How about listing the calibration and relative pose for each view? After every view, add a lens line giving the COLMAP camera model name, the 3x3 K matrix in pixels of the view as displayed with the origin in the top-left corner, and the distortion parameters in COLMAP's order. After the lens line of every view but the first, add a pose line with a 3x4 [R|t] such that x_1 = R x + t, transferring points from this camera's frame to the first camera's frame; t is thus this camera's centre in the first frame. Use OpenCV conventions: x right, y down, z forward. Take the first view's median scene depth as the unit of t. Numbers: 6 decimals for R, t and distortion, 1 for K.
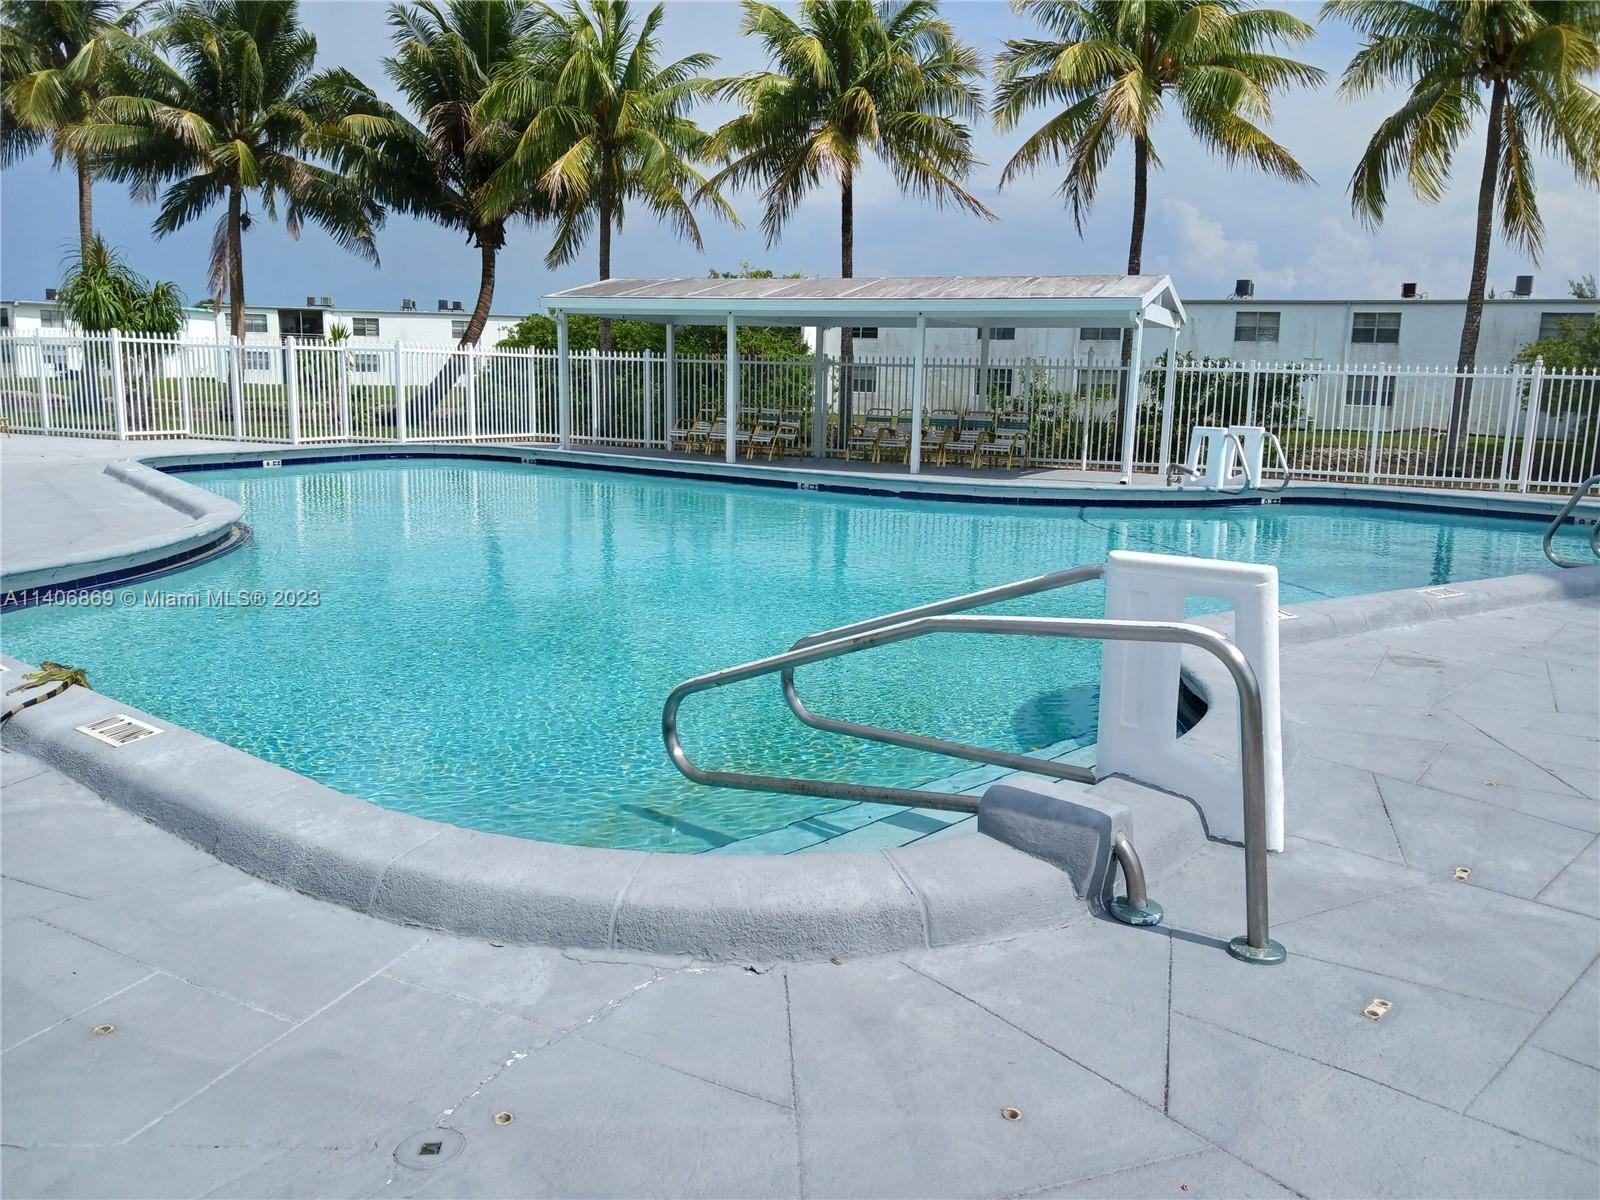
lens RADIAL K [[1266.8, 0, 800.0], [0, 1266.8, 600.0], [0, 0, 1]] dist [0.005622, -0.009542]
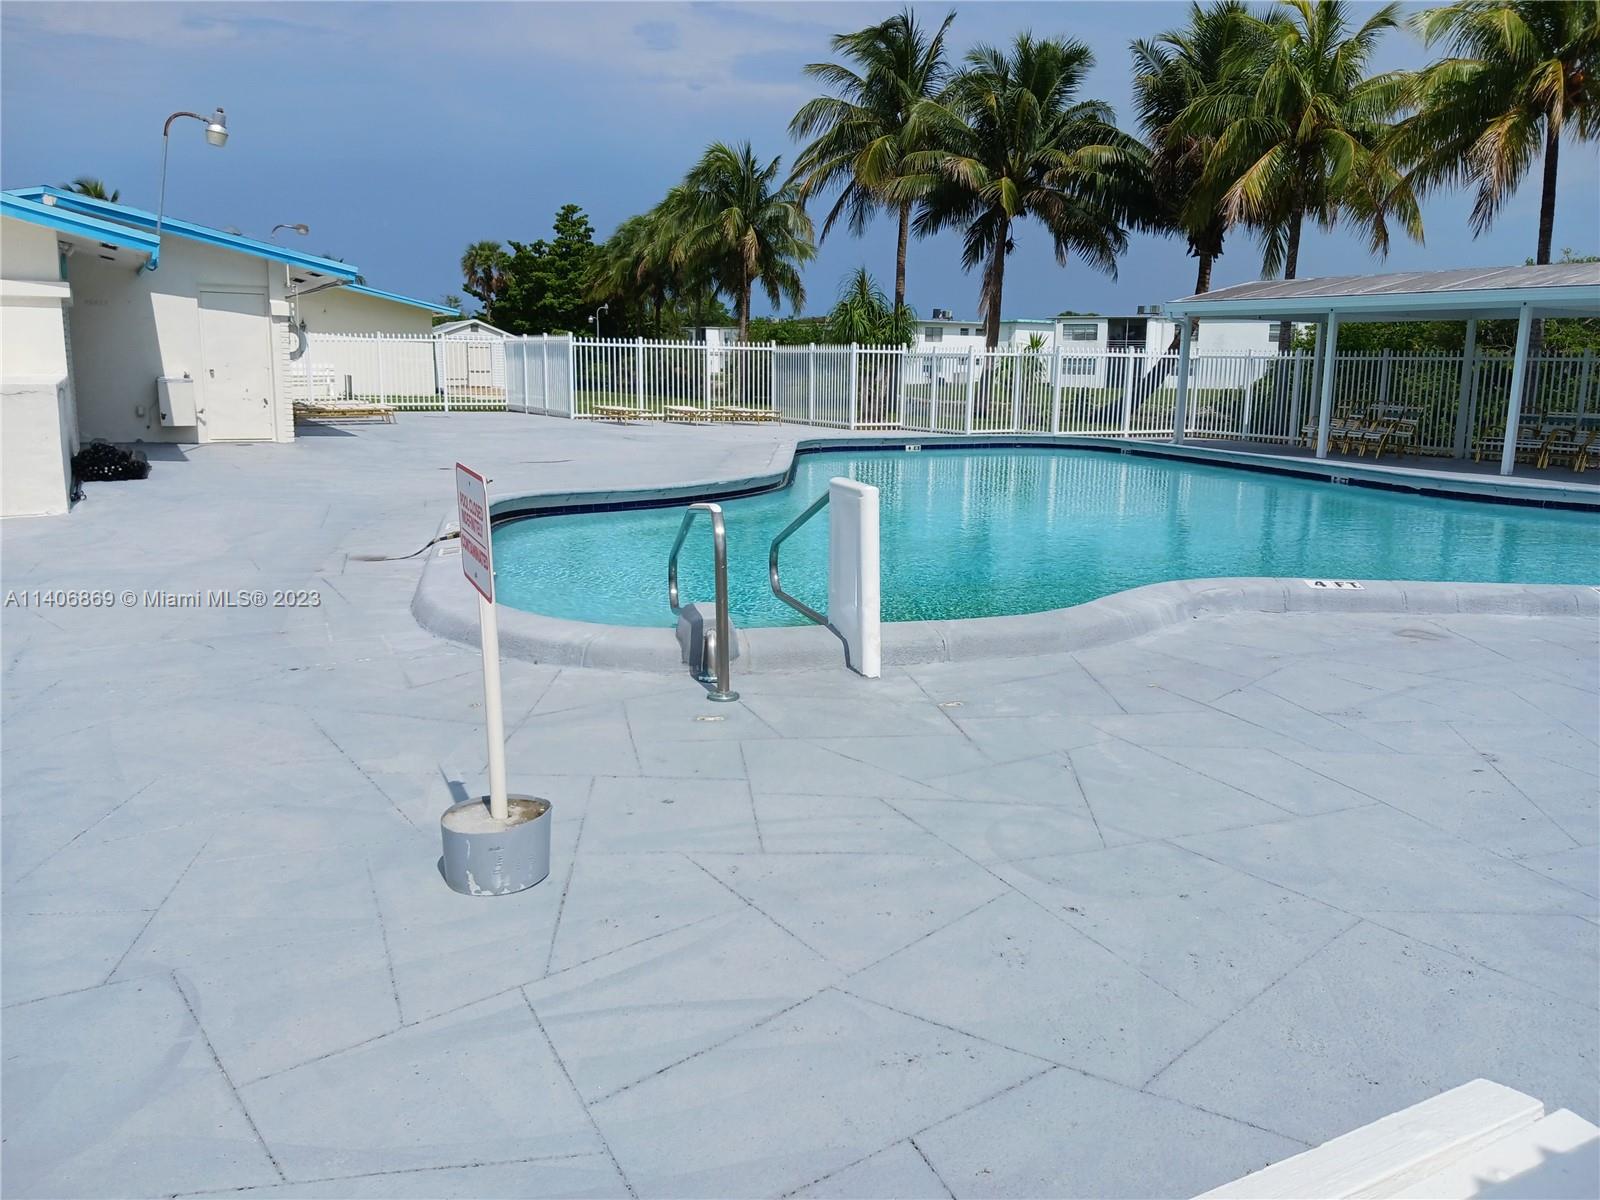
lens RADIAL K [[1241.6, 0, 800.0], [0, 1241.6, 600.0], [0, 0, 1]] dist [0.105180, -0.205374]
pose [[0.791310, 0.098554, -0.603420, 0.192768], [-0.099228, 0.994540, 0.032310, 0.010690], [0.603310, 0.034309, 0.796769, -0.038278]]
